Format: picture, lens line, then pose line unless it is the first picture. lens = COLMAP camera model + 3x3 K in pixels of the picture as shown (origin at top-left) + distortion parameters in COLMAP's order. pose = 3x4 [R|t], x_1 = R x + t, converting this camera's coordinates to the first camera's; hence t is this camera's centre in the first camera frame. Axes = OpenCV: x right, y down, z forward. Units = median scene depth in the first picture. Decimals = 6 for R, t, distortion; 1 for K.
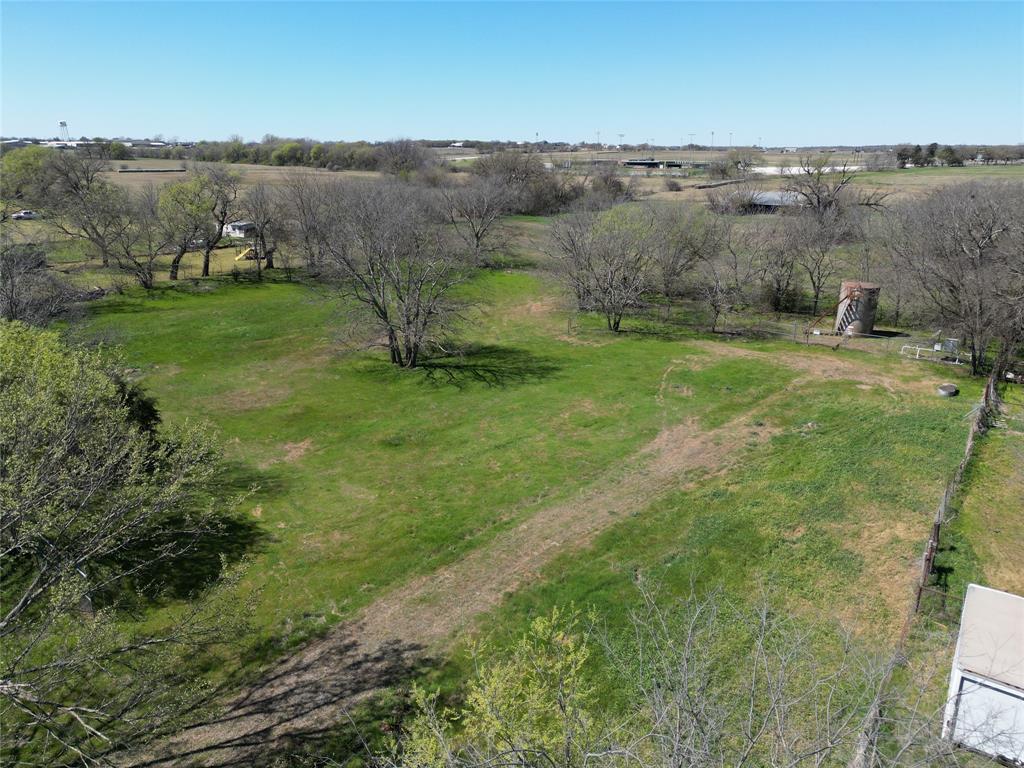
lens RADIAL K [[709.6, 0, 520.3], [0, 709.6, 383.5], [0, 0, 1]] dist [0.054400, -0.048626]
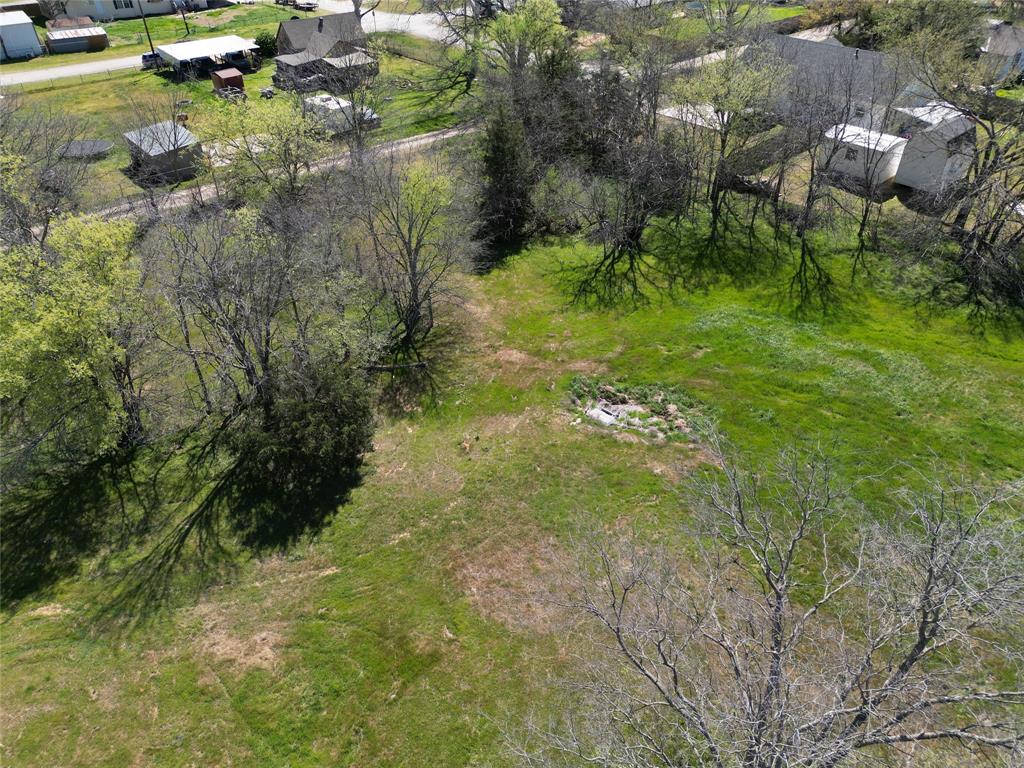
lens RADIAL K [[709.6, 0, 517.6], [0, 709.6, 386.4], [0, 0, 1]] dist [0.054400, -0.048626]
pose [[-0.255931, 0.581367, -0.772342, -0.015641], [-0.294501, 0.714083, 0.635102, -0.614657], [0.920743, 0.389998, -0.011543, 1.260262]]
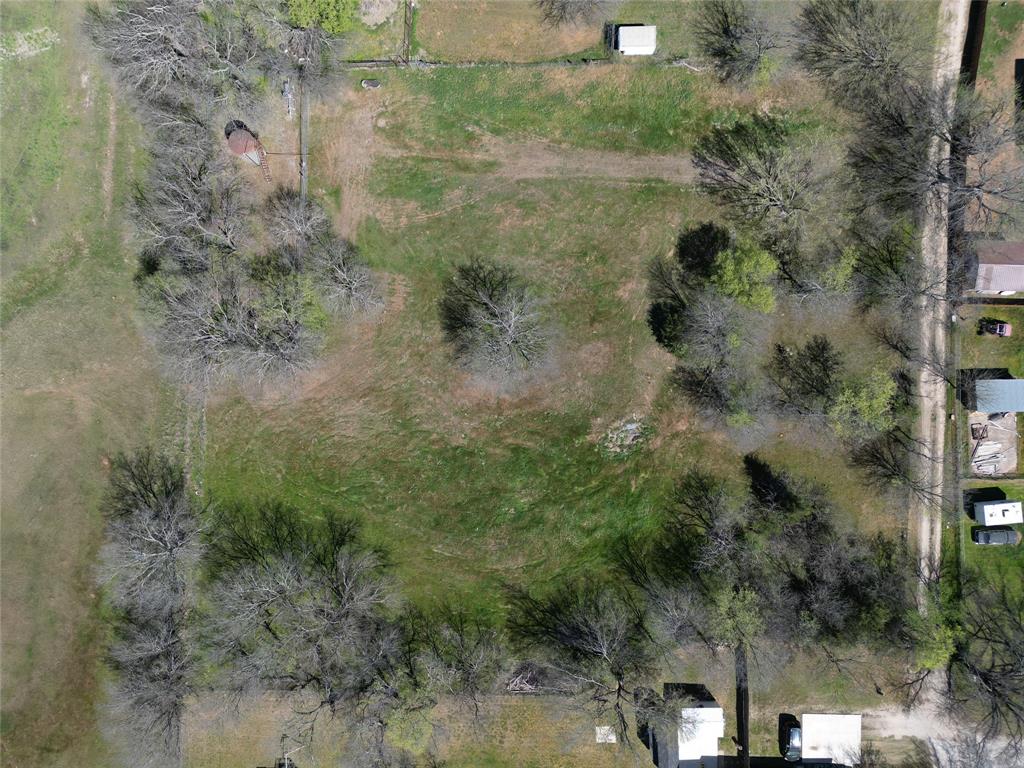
lens RADIAL K [[709.6, 0, 510.8], [0, 709.6, 381.6], [0, 0, 1]] dist [0.054400, -0.048626]
pose [[-0.576799, -0.816774, -0.013559, -0.340843], [0.246097, -0.189571, 0.950526, -2.651438], [-0.778935, 0.544925, 0.310350, 0.796026]]
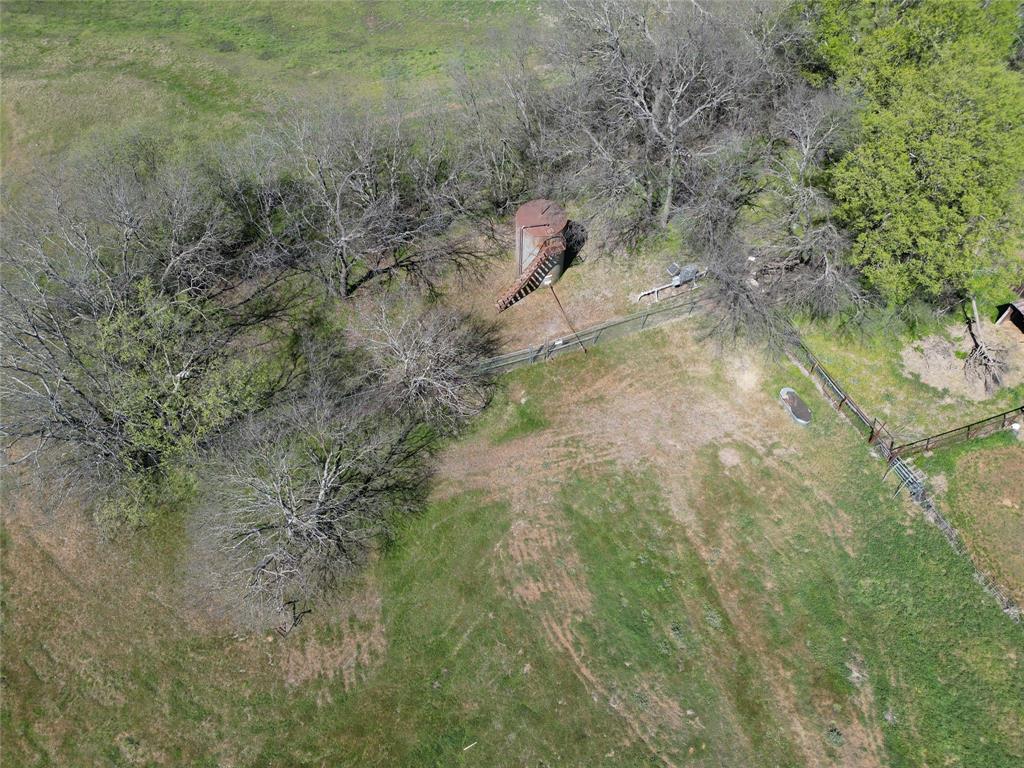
lens RADIAL K [[709.6, 0, 512.9], [0, 709.6, 389.1], [0, 0, 1]] dist [0.054400, -0.048626]
pose [[0.544118, -0.697469, 0.466339, 0.081852], [0.248016, 0.664692, 0.704750, -0.933883], [-0.801513, -0.267807, 0.534655, 1.191988]]
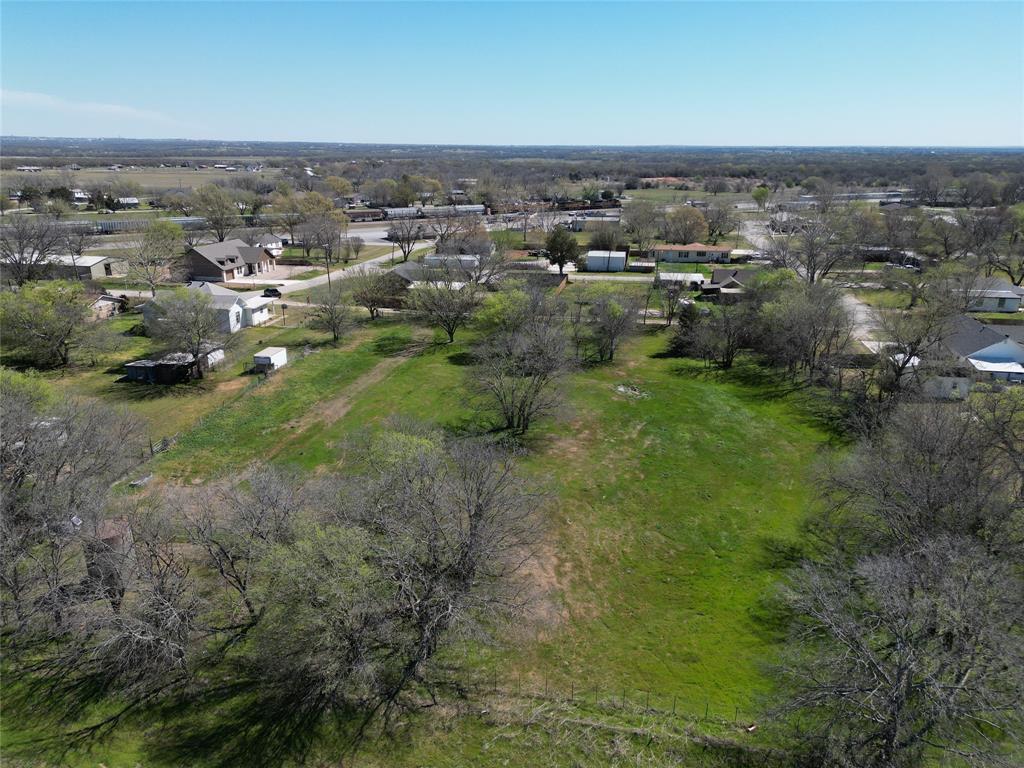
lens RADIAL K [[709.6, 0, 517.0], [0, 709.6, 382.8], [0, 0, 1]] dist [0.054400, -0.048626]
pose [[-0.902223, 0.126828, -0.412200, 0.698723], [-0.139029, 0.819223, 0.556367, -1.471222], [0.408247, 0.559275, -0.721489, 3.163632]]
